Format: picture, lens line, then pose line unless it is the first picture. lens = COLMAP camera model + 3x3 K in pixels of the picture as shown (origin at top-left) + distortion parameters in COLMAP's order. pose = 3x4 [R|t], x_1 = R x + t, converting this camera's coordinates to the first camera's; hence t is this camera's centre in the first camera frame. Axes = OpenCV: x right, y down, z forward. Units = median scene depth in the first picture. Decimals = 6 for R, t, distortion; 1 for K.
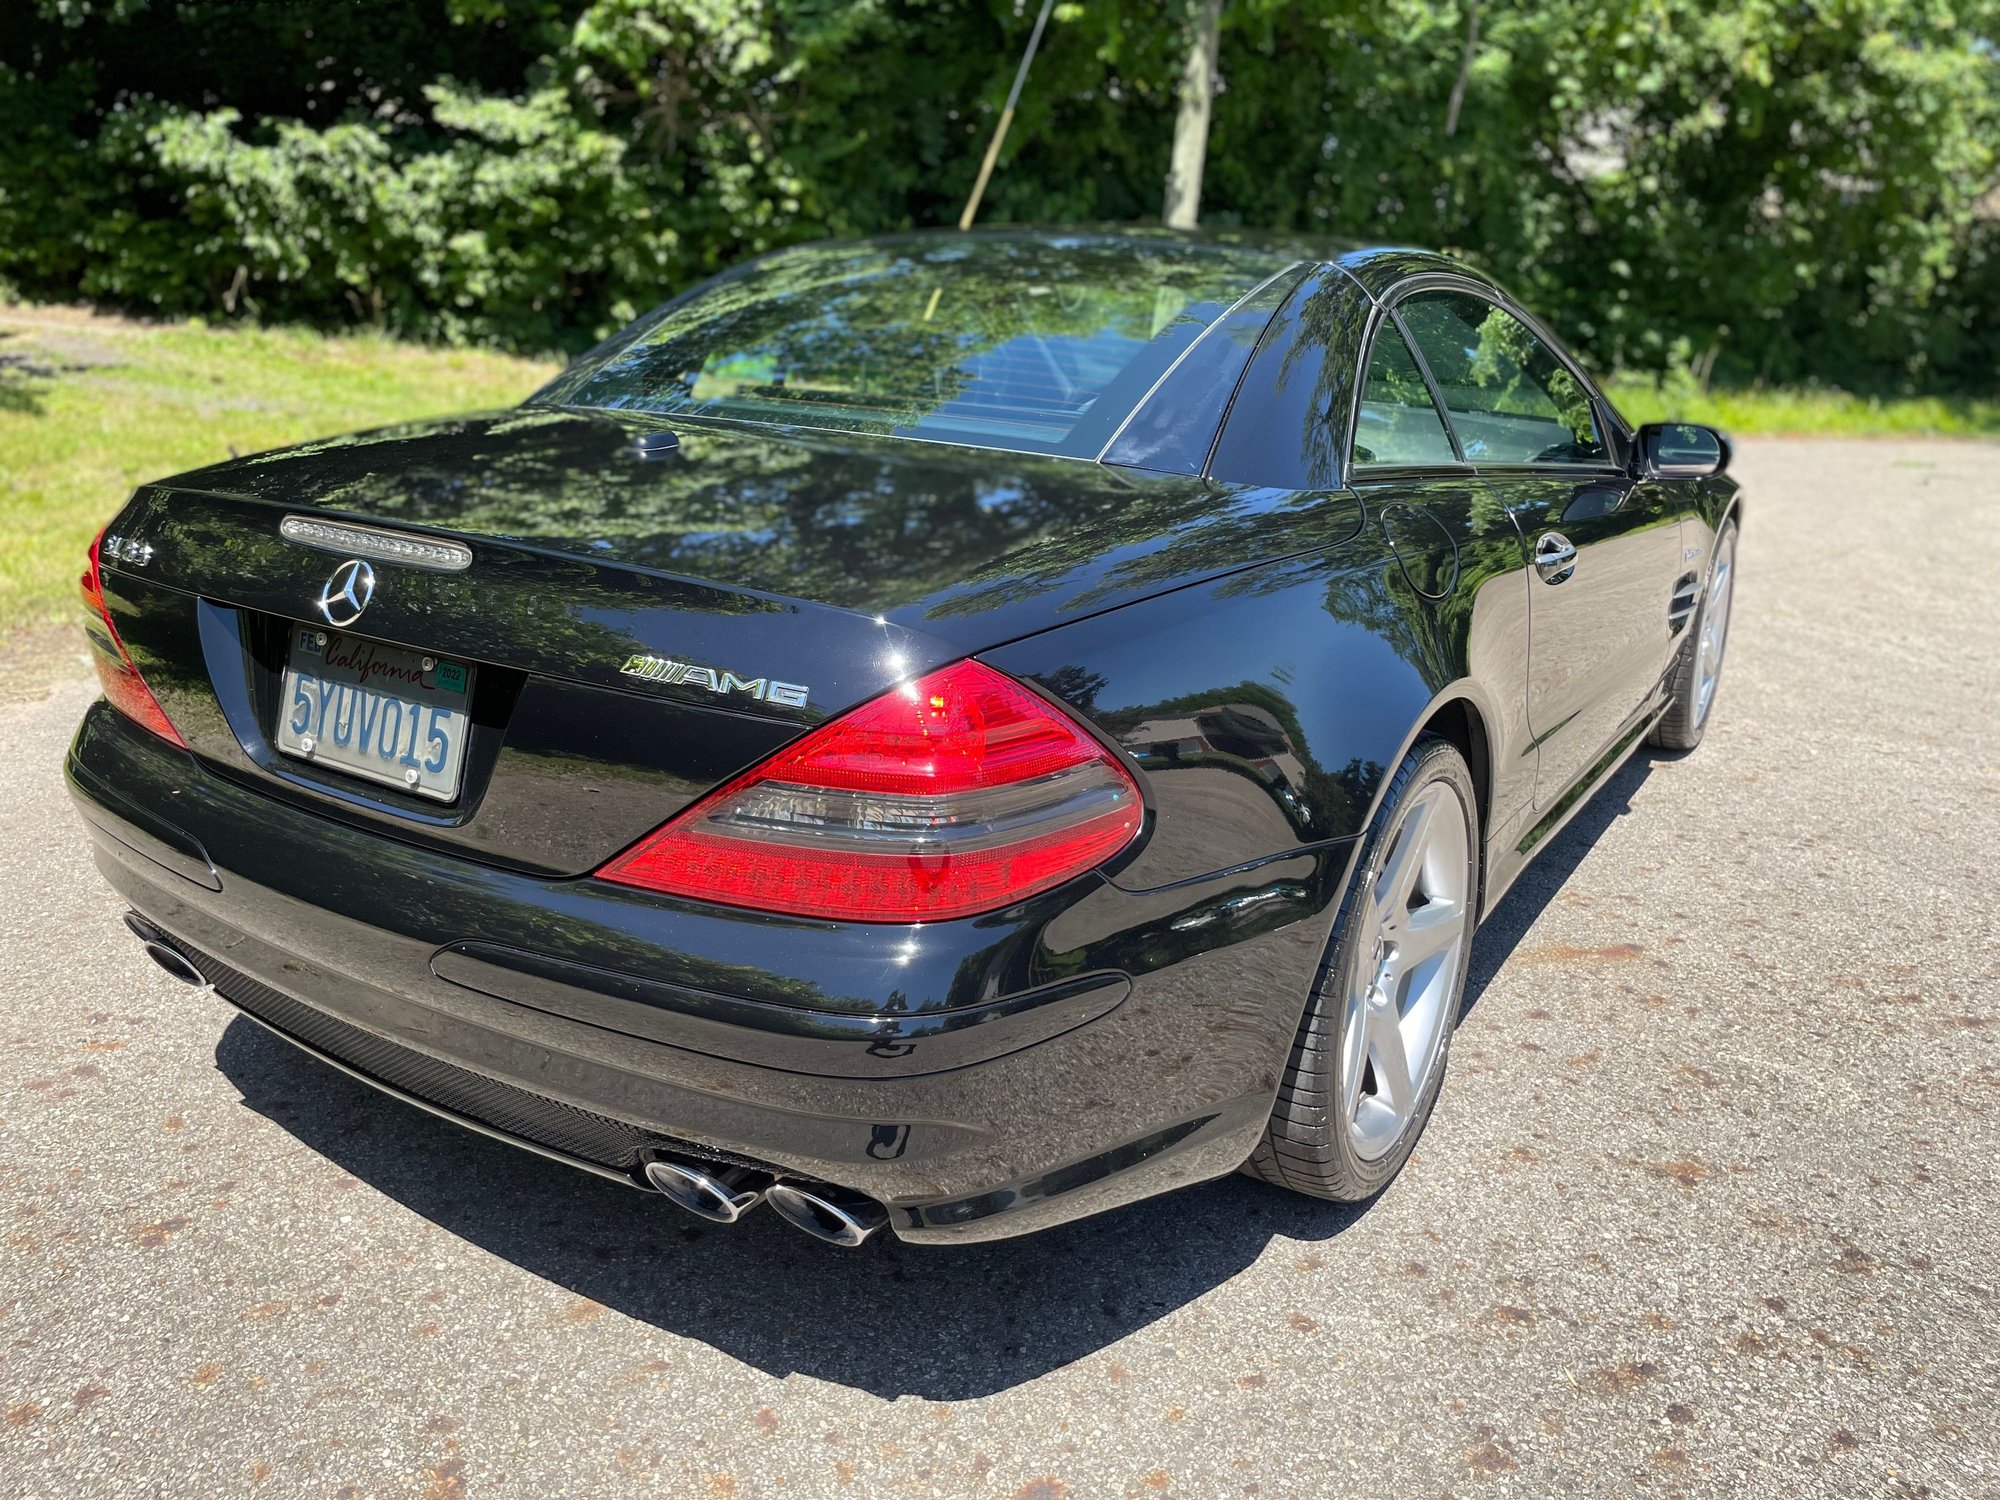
lens RADIAL K [[1503.0, 0, 1002.6], [0, 1503.0, 739.1], [0, 0, 1]] dist [0.067348, -0.088582]
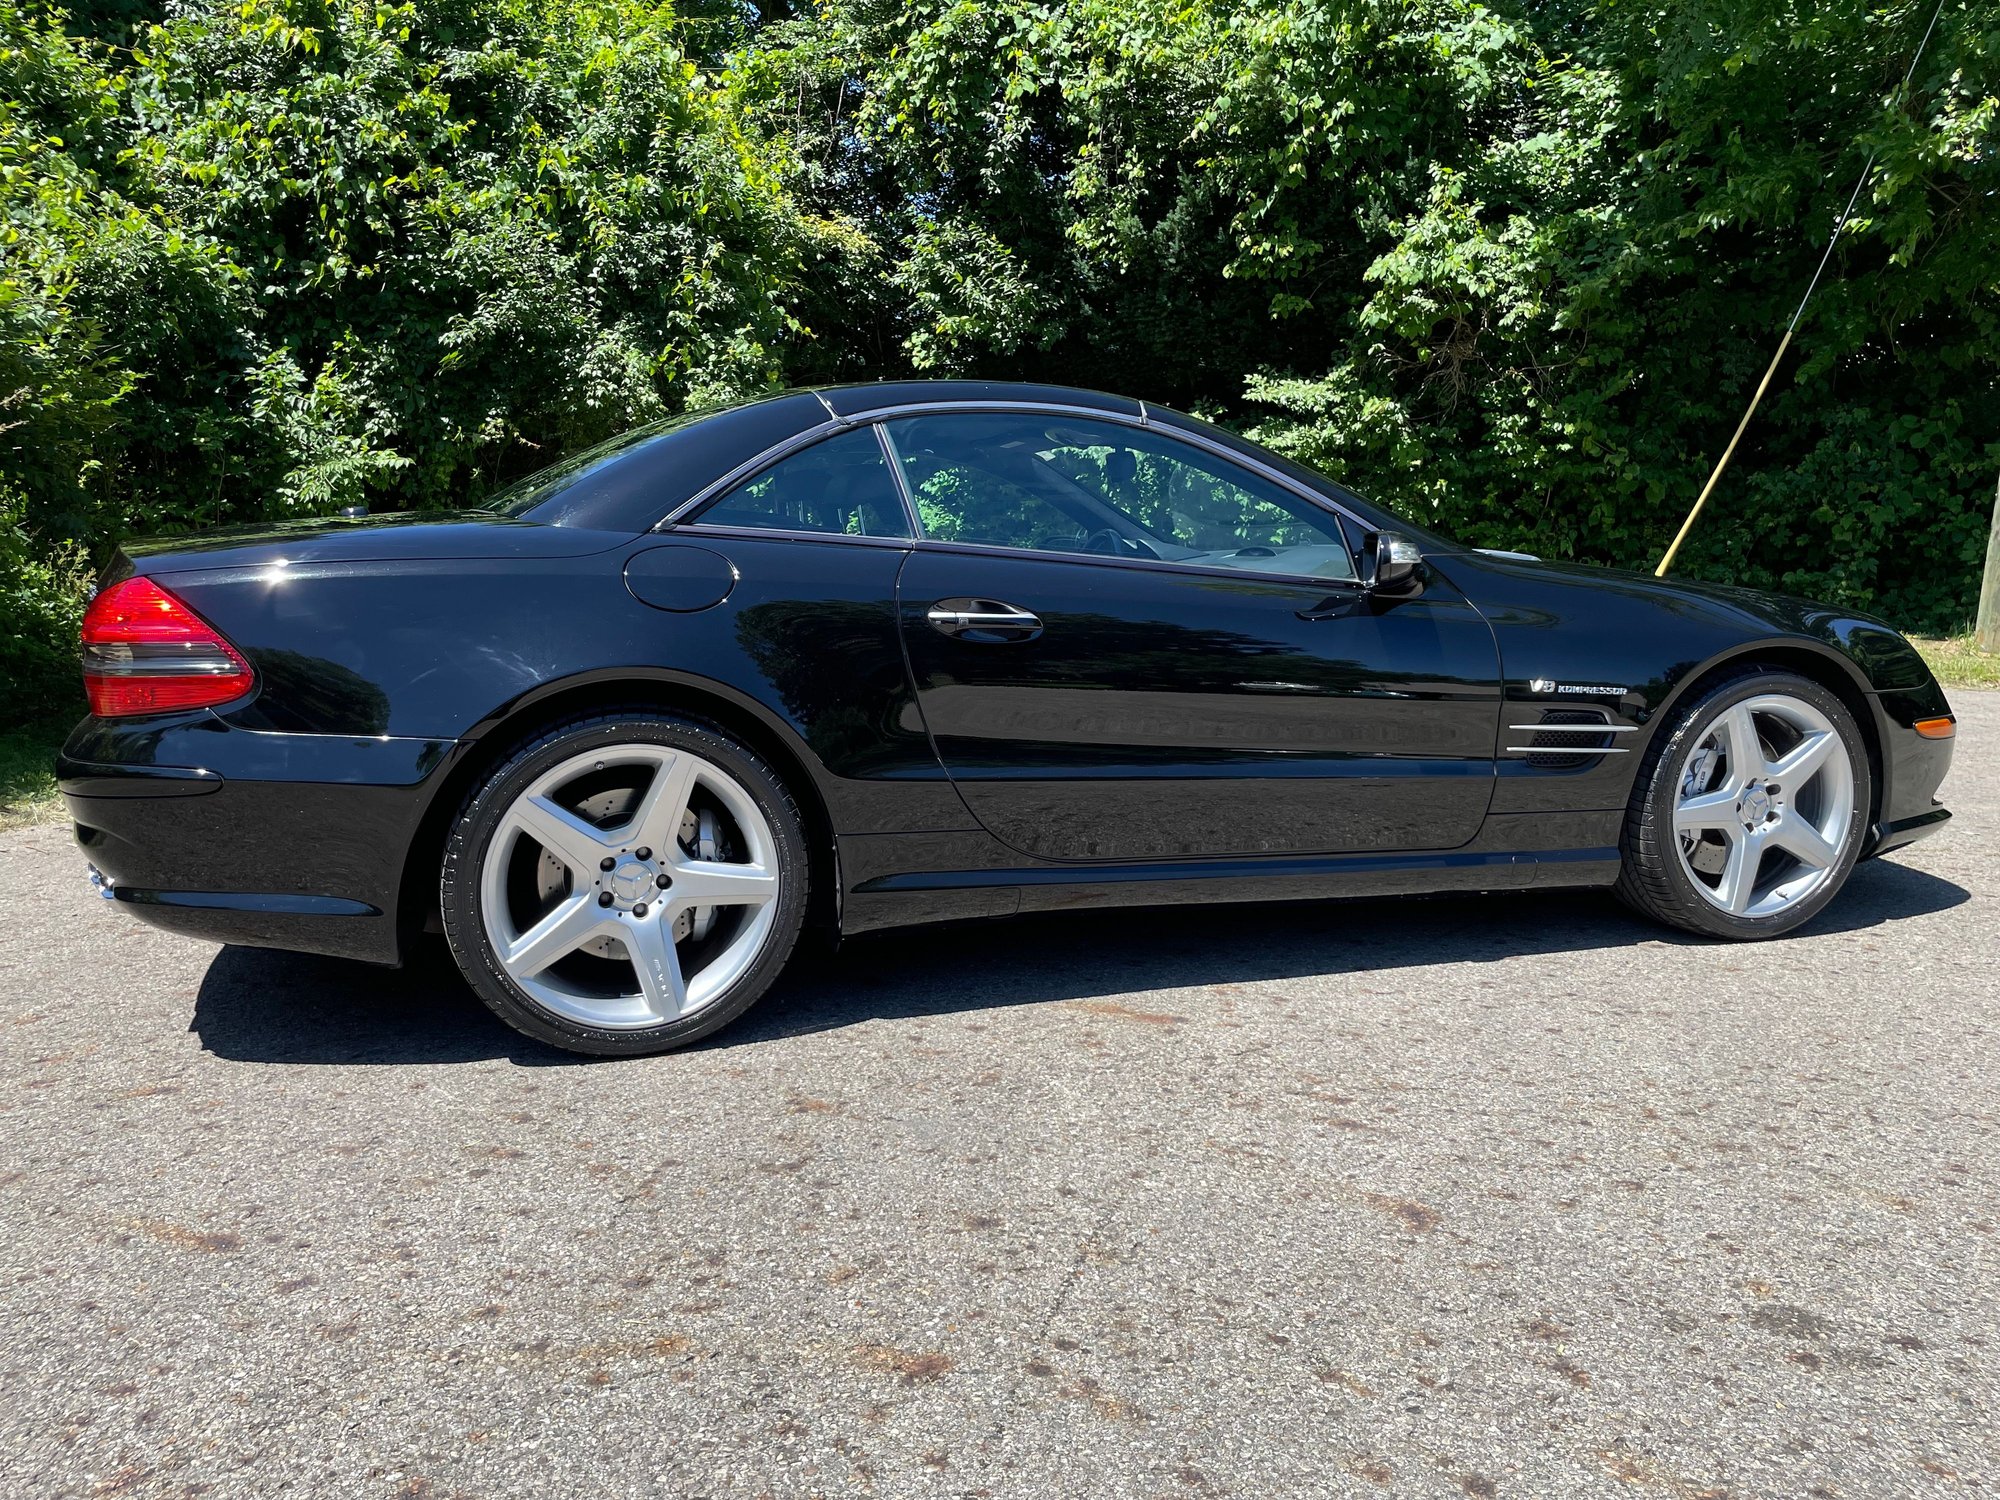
lens RADIAL K [[1503.0, 0, 990.6], [0, 1503.0, 741.4], [0, 0, 1]] dist [0.067348, -0.088582]
pose [[0.770767, 0.054325, -0.634797, 0.227565], [-0.164625, 0.979504, -0.116063, 0.022445], [0.615481, 0.193961, 0.763912, 0.028144]]
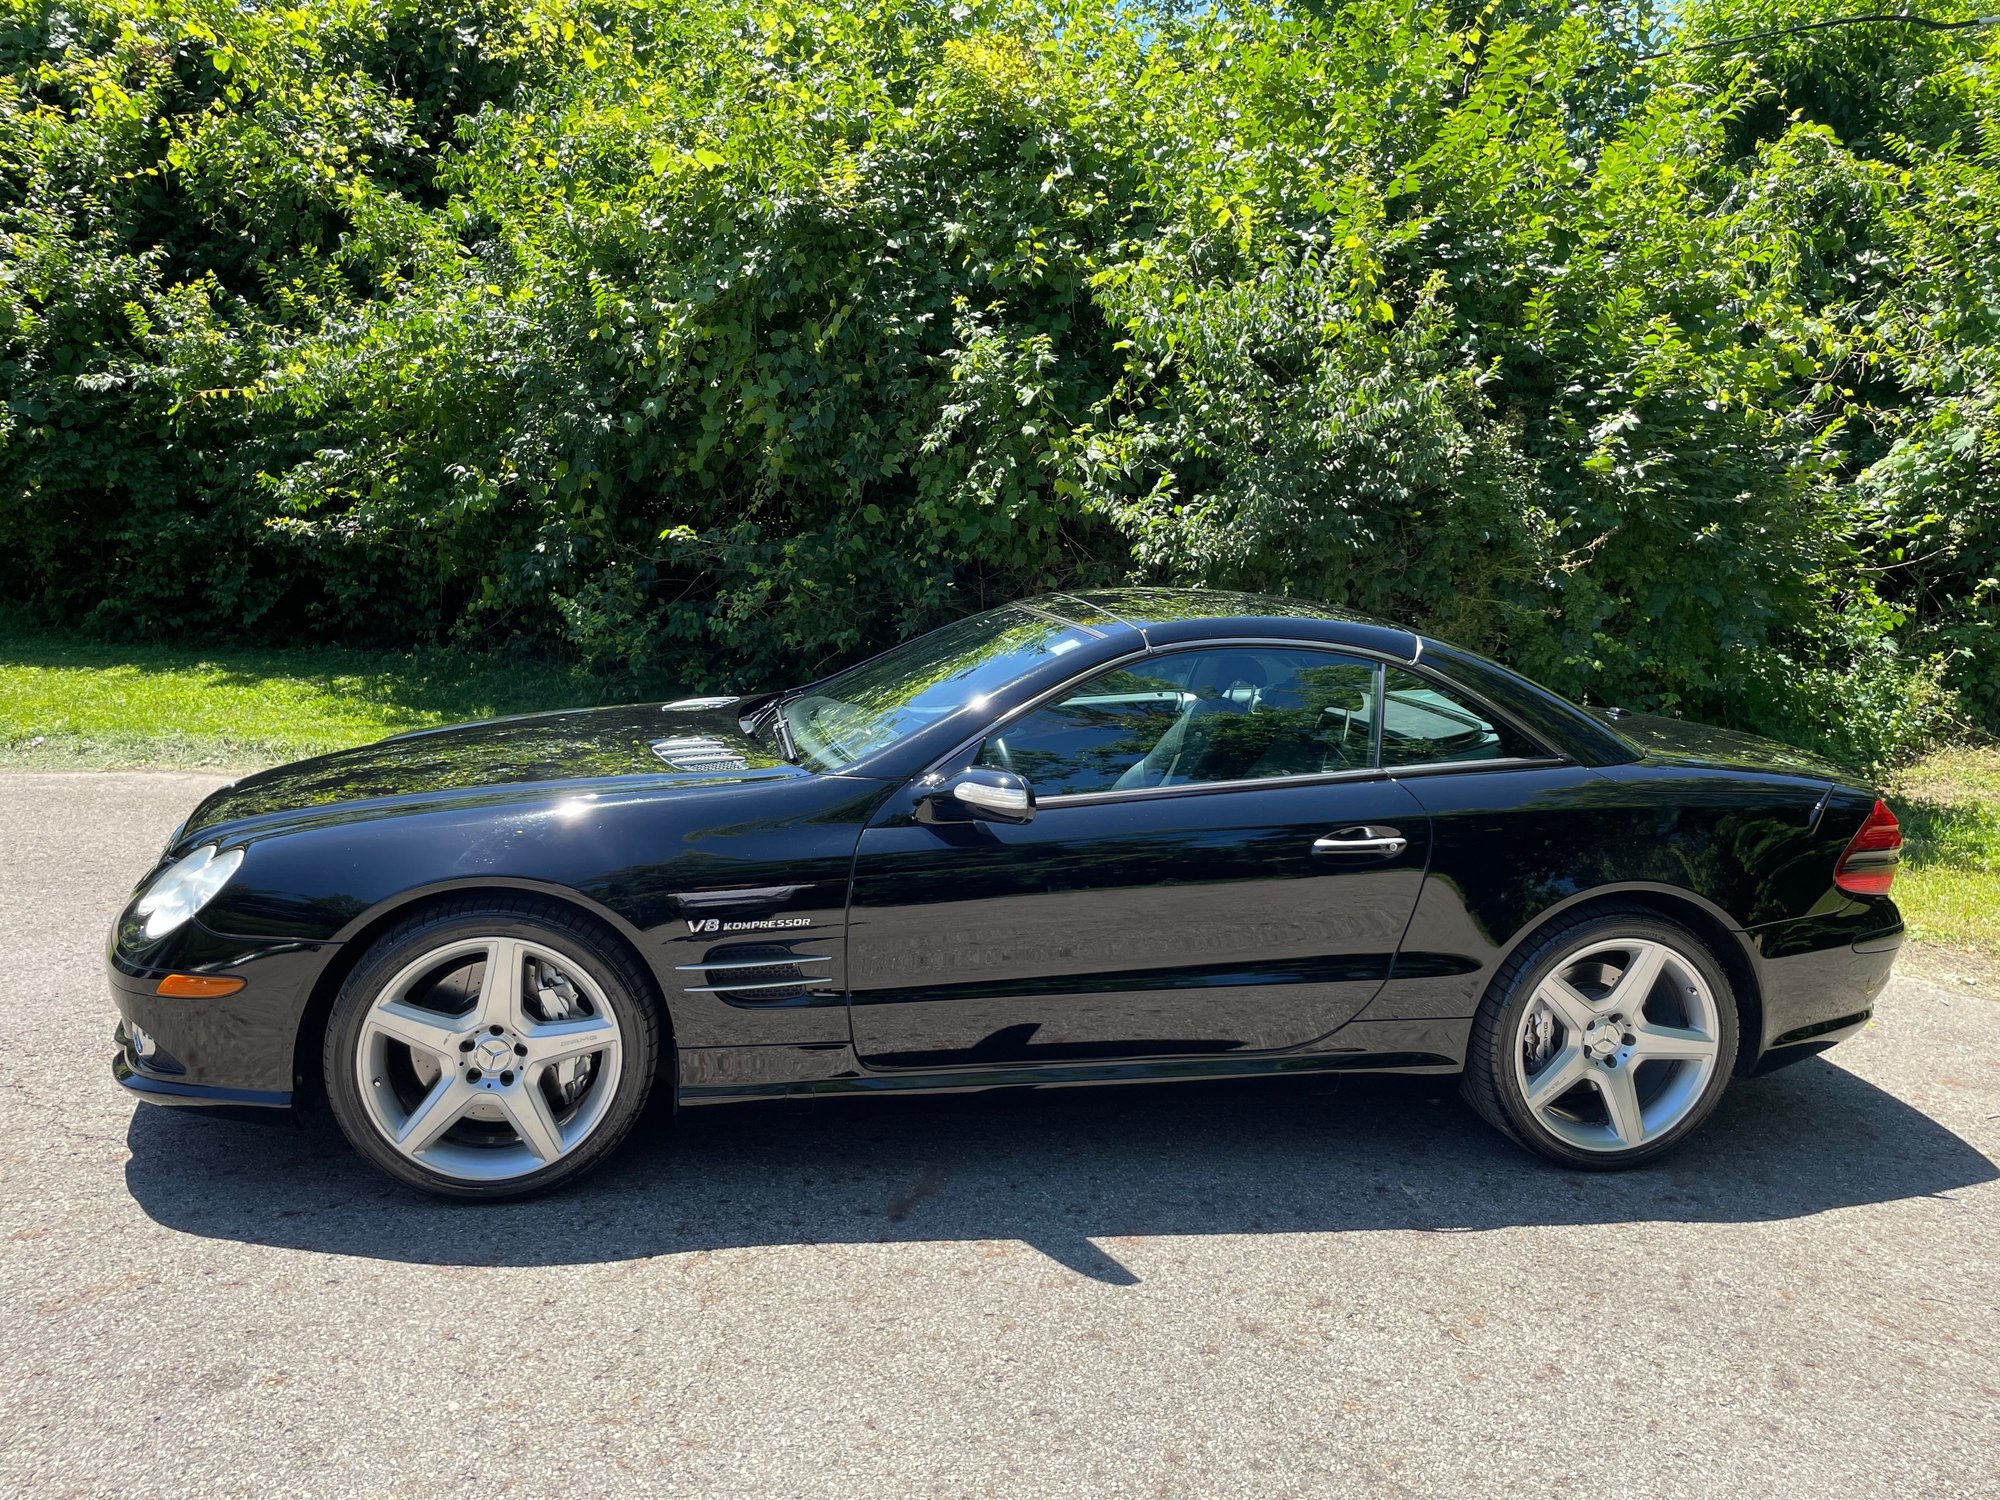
lens RADIAL K [[1503.0, 0, 995.3], [0, 1503.0, 759.3], [0, 0, 1]] dist [0.067348, -0.088582]
pose [[-0.585392, 0.069755, -0.807744, 0.296292], [-0.306536, 0.903294, 0.300161, -0.123327], [0.750568, 0.423314, -0.507398, 0.354266]]
